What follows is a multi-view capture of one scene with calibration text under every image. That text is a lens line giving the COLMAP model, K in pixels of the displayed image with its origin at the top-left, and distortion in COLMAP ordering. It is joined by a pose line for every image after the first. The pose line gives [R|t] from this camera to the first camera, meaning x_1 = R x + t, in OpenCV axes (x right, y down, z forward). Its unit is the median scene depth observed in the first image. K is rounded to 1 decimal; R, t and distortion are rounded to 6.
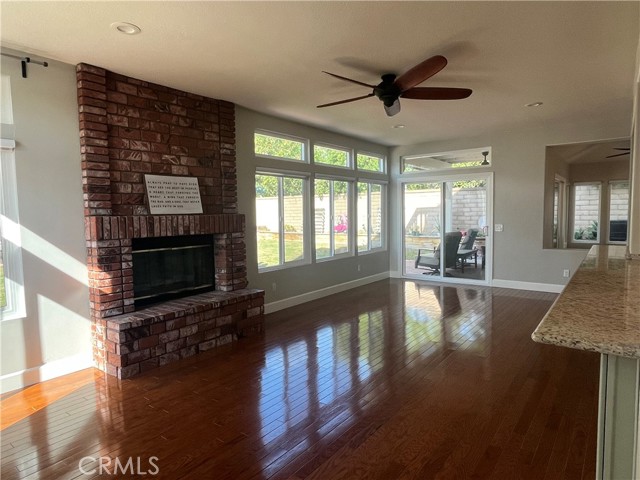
lens RADIAL K [[394.3, 0, 320.0], [0, 394.3, 240.0], [0, 0, 1]] dist [0.002856, -0.000116]
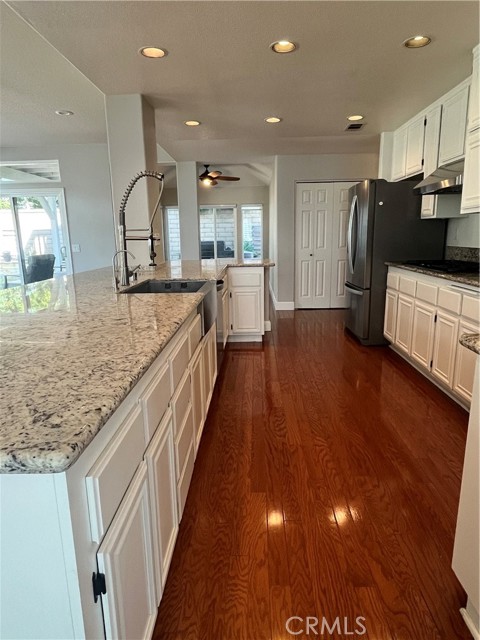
lens RADIAL K [[394.3, 0, 240.0], [0, 394.3, 320.0], [0, 0, 1]] dist [0.002856, -0.000116]
pose [[0.819731, -0.118719, 0.560310, 0.379754], [0.041930, 0.988096, 0.148014, 0.028223], [-0.571212, -0.097838, 0.814950, -0.062589]]
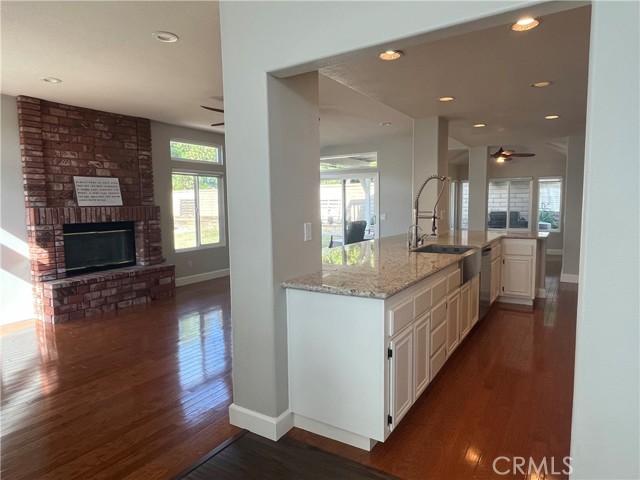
lens RADIAL K [[392.1, 0, 320.0], [0, 392.1, 240.0], [0, 0, 1]] dist [-0.002310, 0.000595]
pose [[0.997429, -0.003362, 0.071587, 0.288293], [0.001630, 0.999705, 0.024233, 0.018338], [-0.071647, -0.024054, 0.997140, -0.381498]]
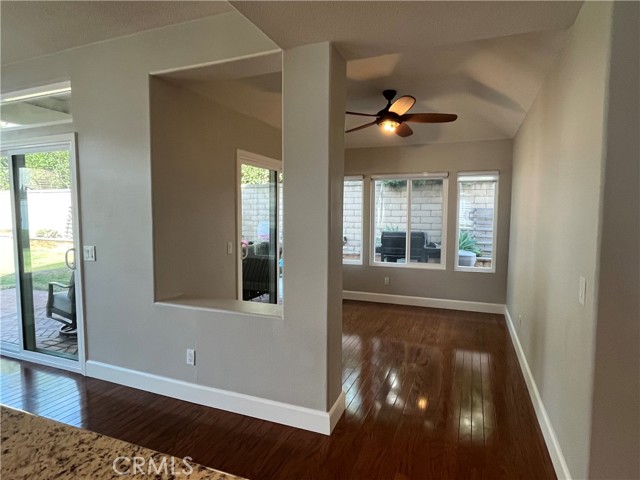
lens RADIAL K [[368.1, 0, 320.0], [0, 368.1, 240.0], [0, 0, 1]] dist [0.028907, -0.000257]
pose [[0.966268, 0.001291, 0.257537, 1.041370], [-0.002668, 0.999984, 0.004998, -0.085296], [-0.257526, -0.005516, 0.966256, 0.866094]]
